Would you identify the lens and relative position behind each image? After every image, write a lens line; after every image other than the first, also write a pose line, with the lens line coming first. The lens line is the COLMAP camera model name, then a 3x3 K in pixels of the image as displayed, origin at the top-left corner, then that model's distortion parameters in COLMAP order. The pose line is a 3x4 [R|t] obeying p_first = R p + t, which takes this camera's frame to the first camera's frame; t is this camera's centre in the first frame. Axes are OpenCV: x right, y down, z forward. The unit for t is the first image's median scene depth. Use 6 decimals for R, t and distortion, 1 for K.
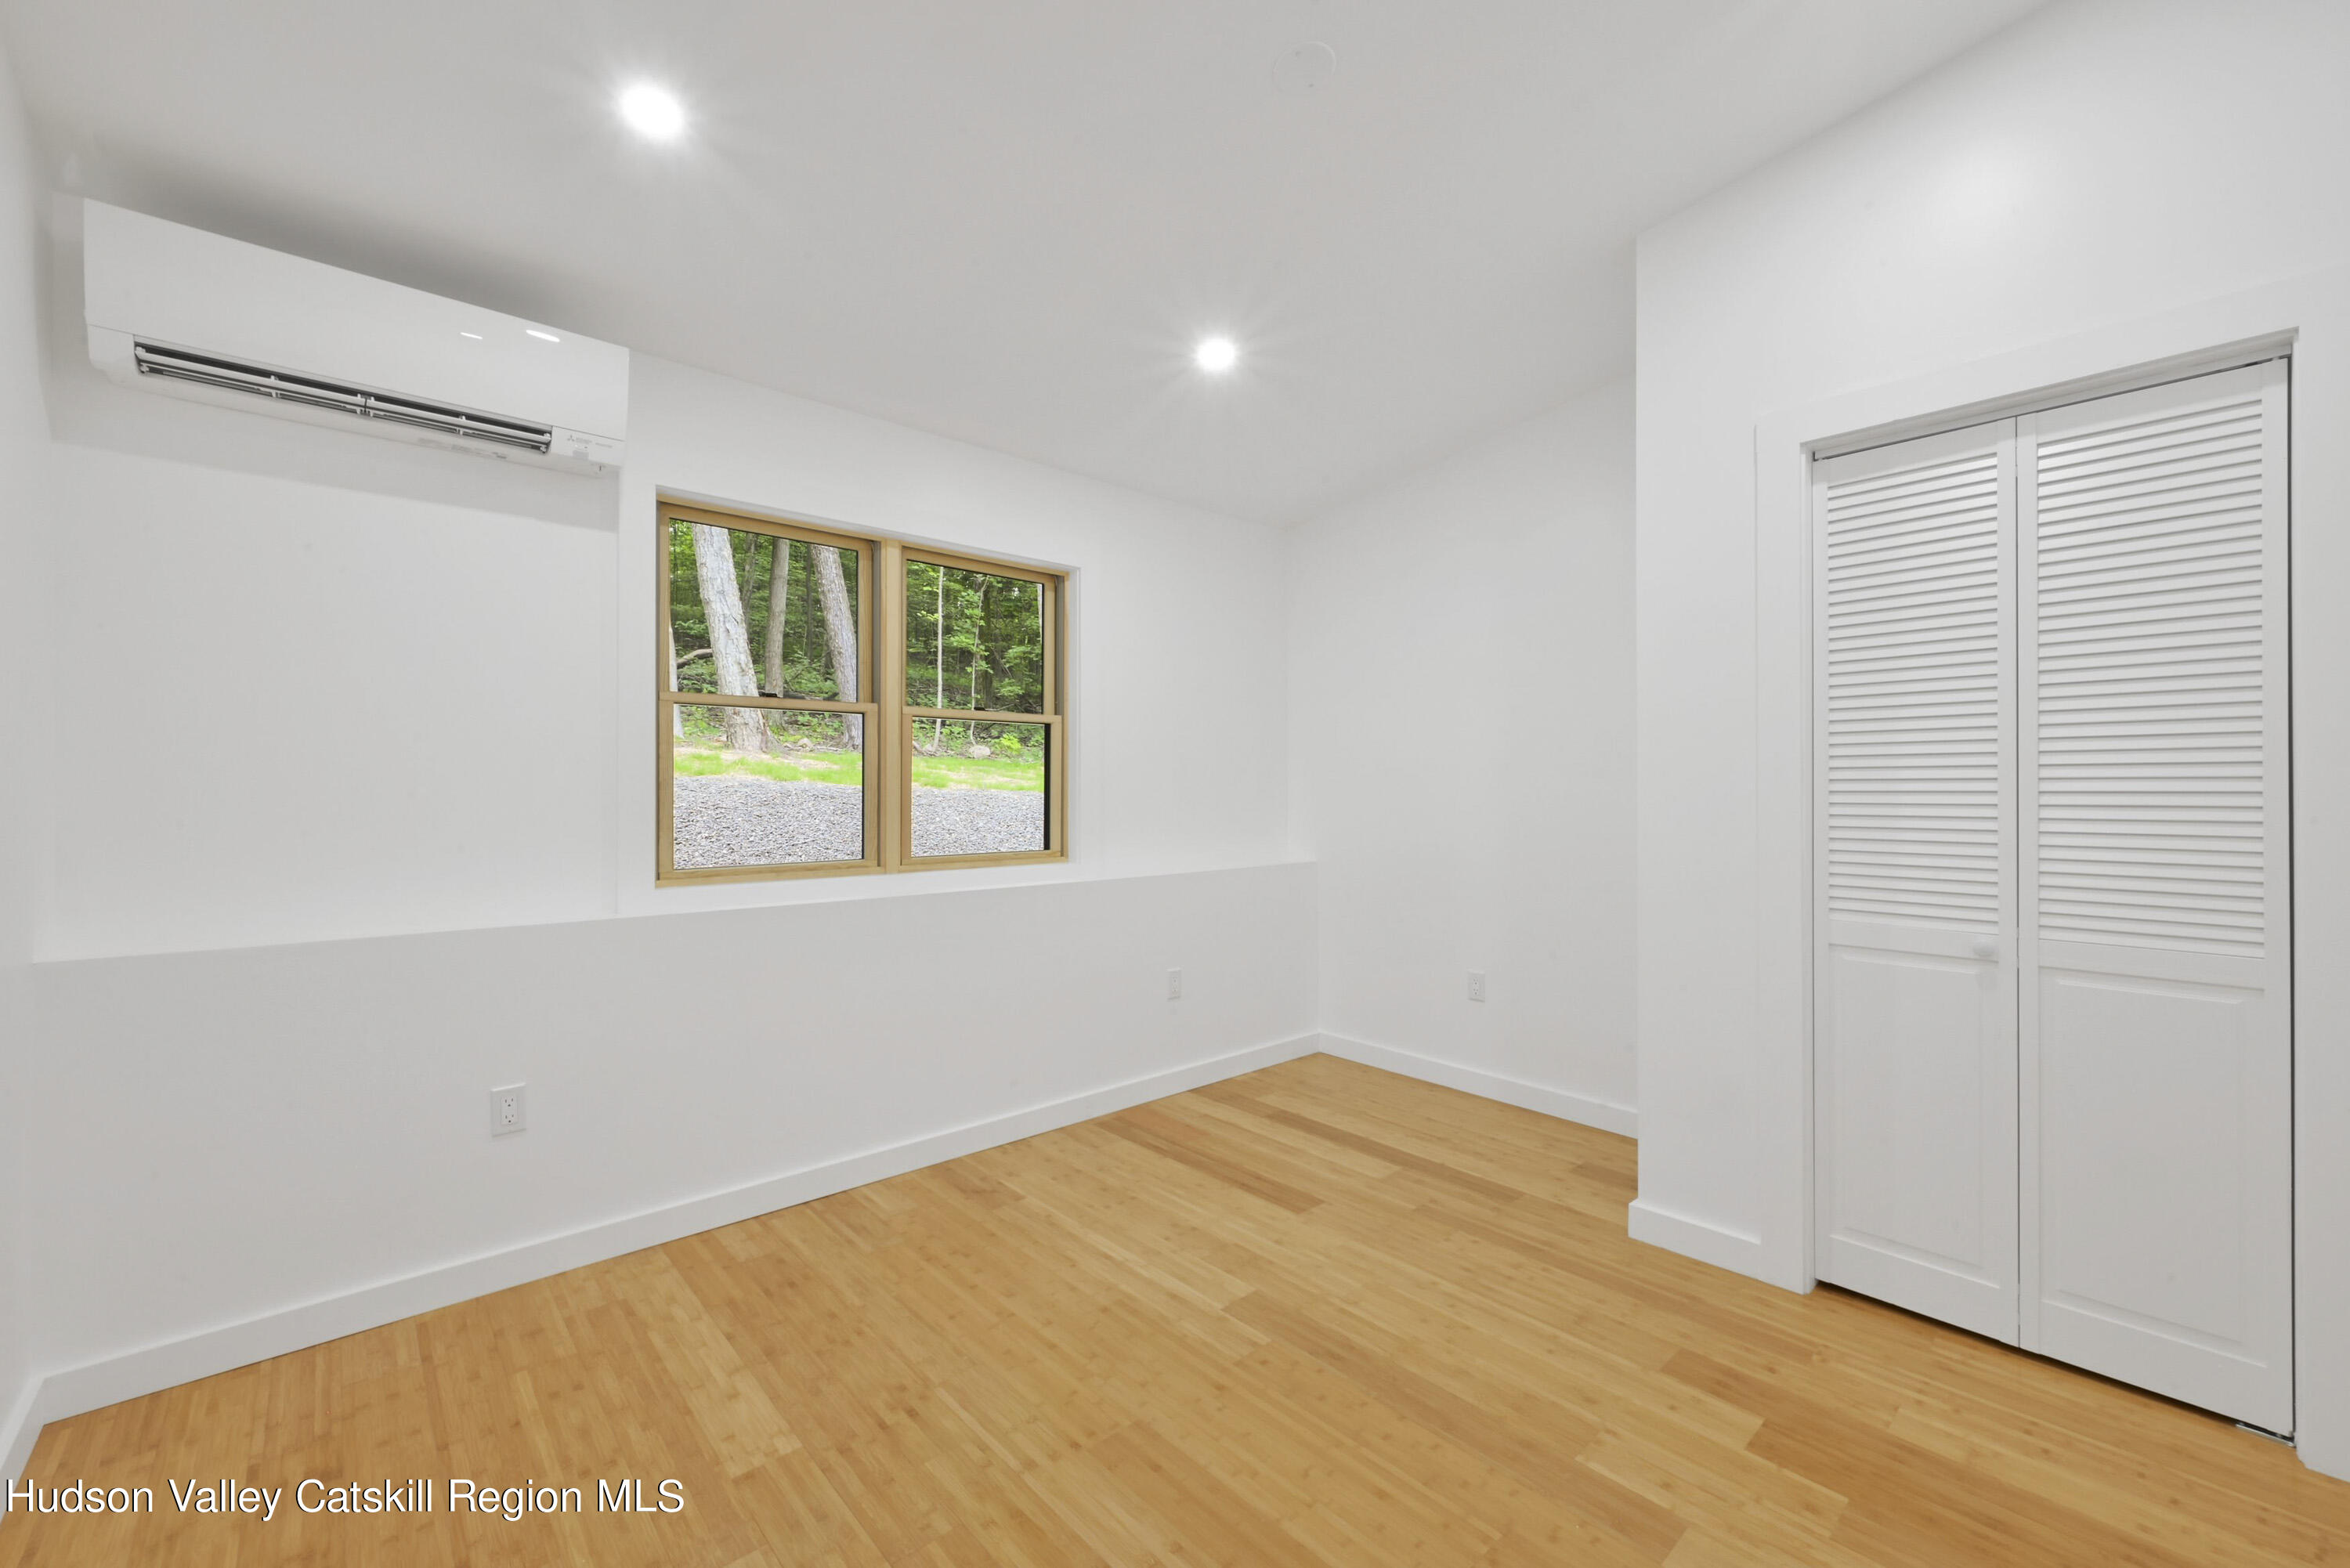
lens RADIAL K [[936.3, 0, 1179.7], [0, 936.3, 783.2], [0, 0, 1]] dist [-0.001241, -0.000046]
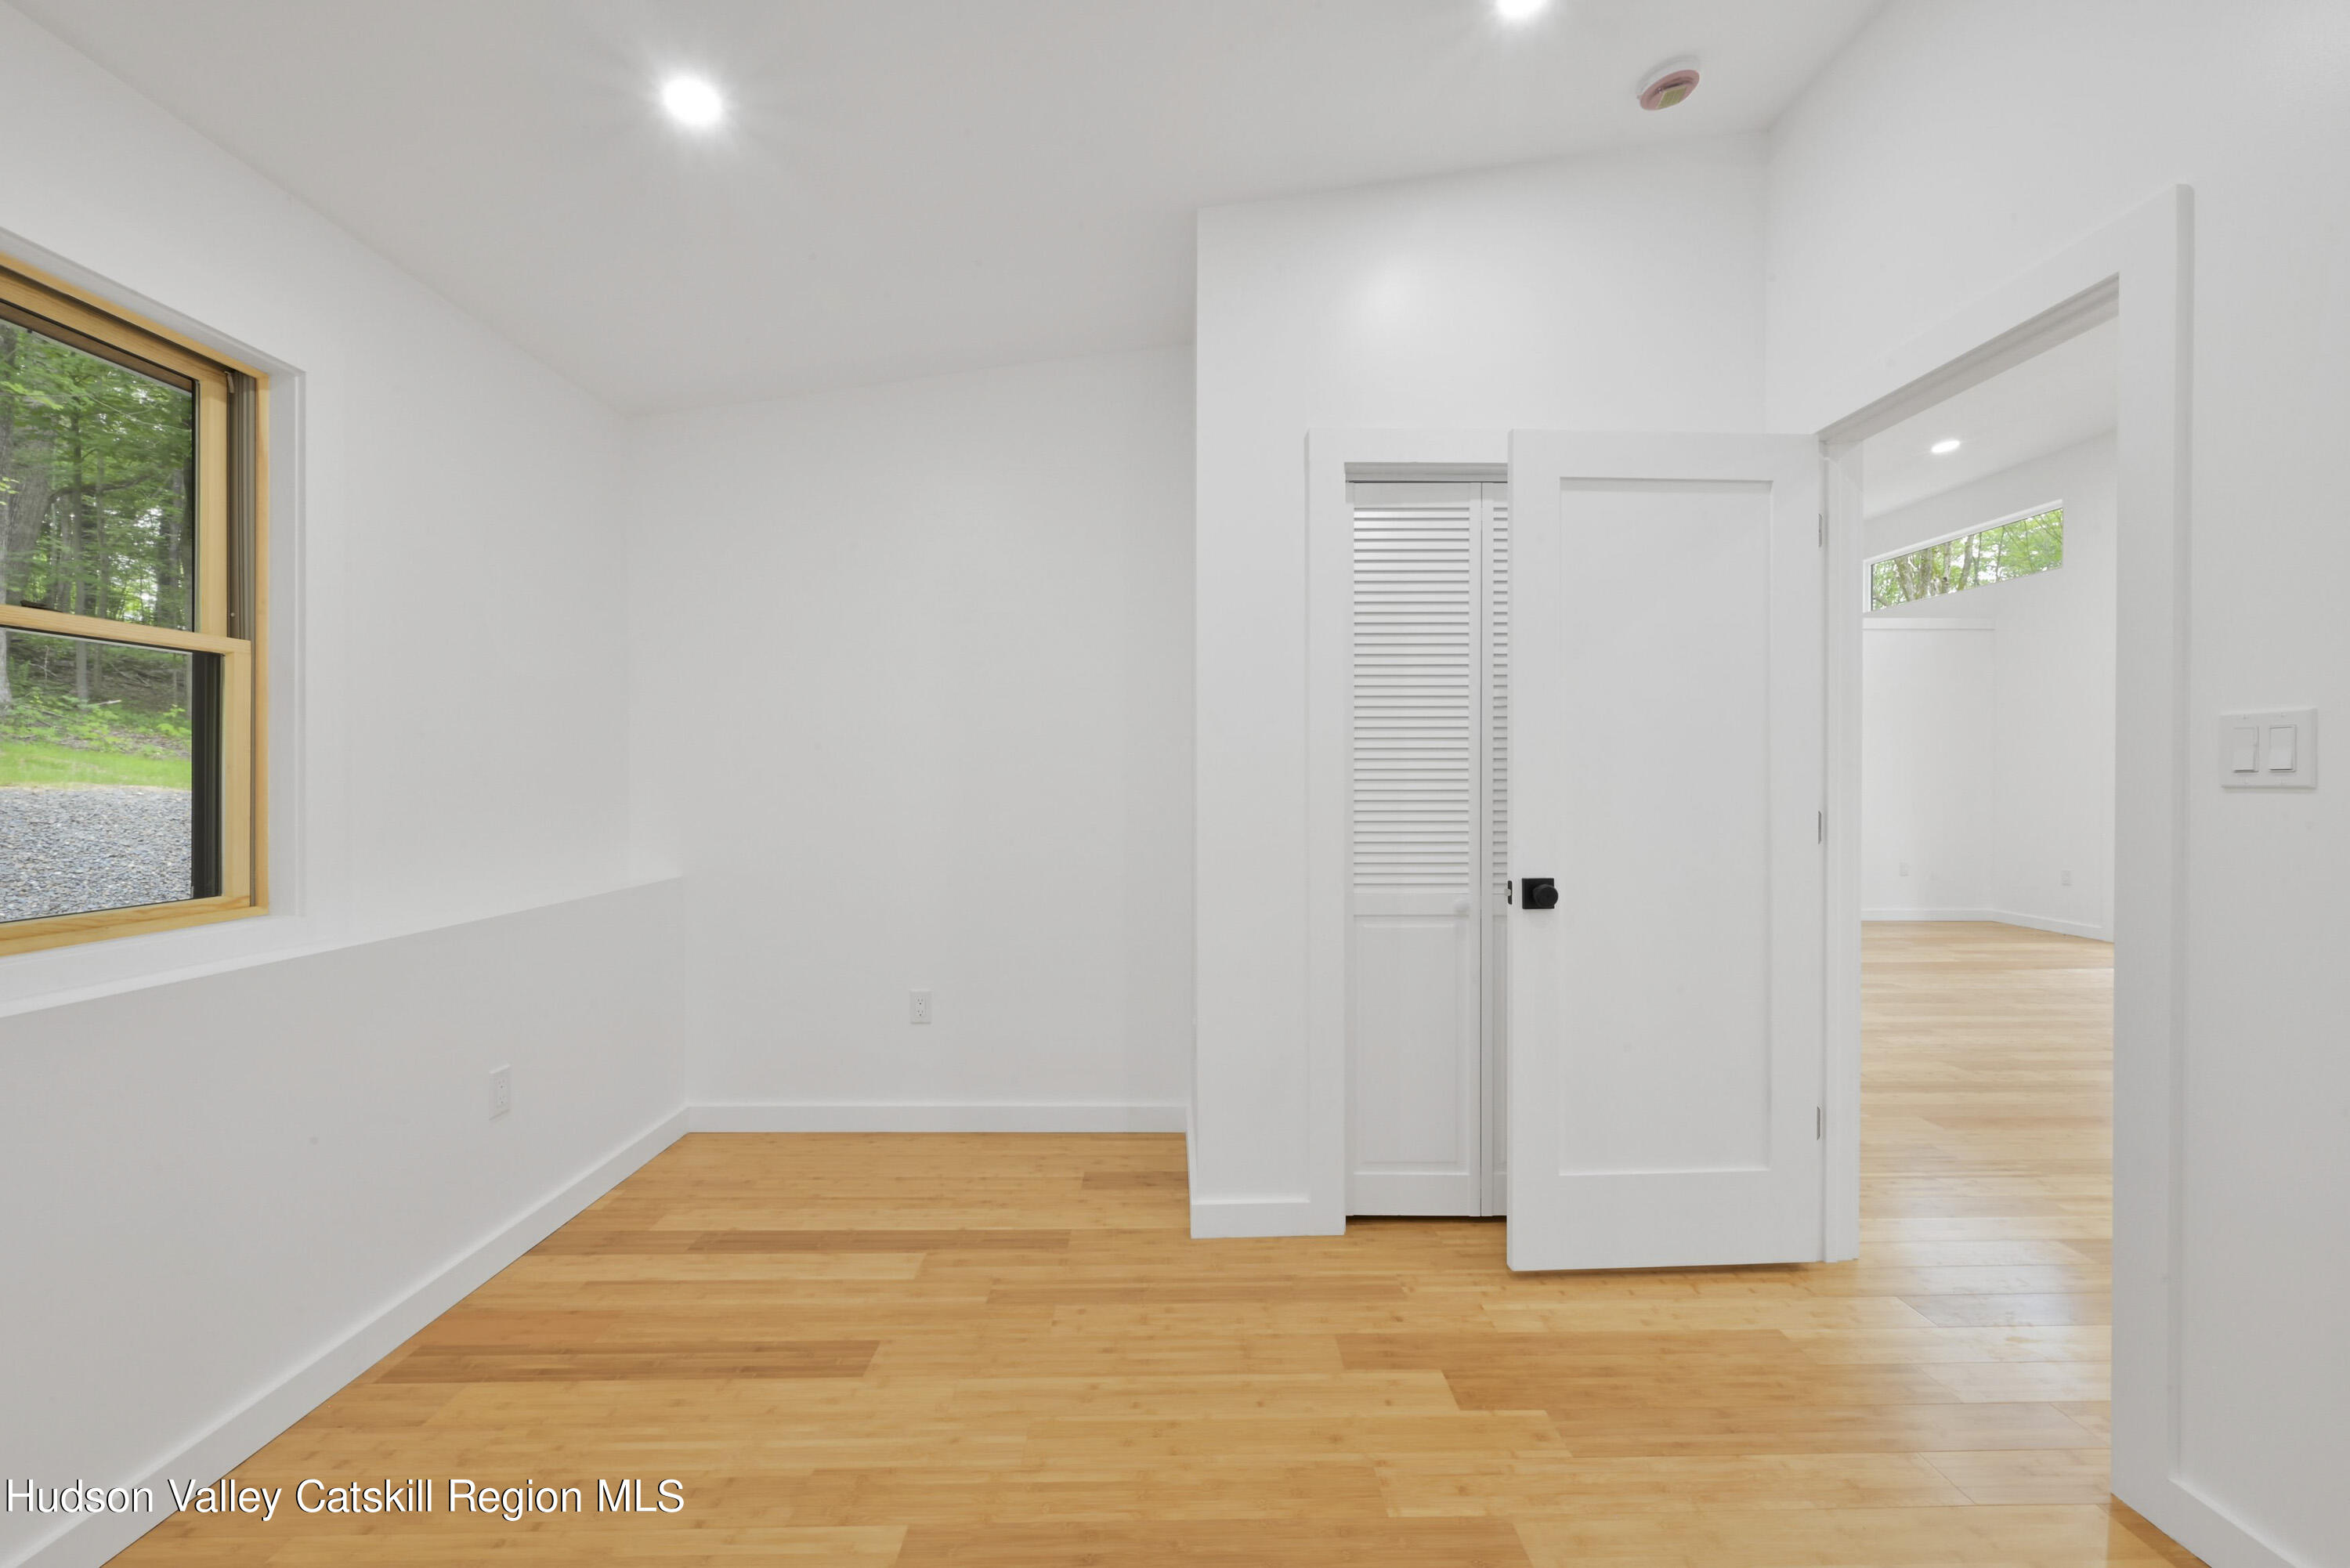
lens RADIAL K [[936.3, 0, 1179.7], [0, 936.3, 783.2], [0, 0, 1]] dist [-0.001241, -0.000046]
pose [[0.659196, -0.003979, 0.751960, -0.251066], [-0.003349, 0.999961, 0.008227, 0.003797], [-0.751963, -0.007941, 0.659157, 0.362139]]
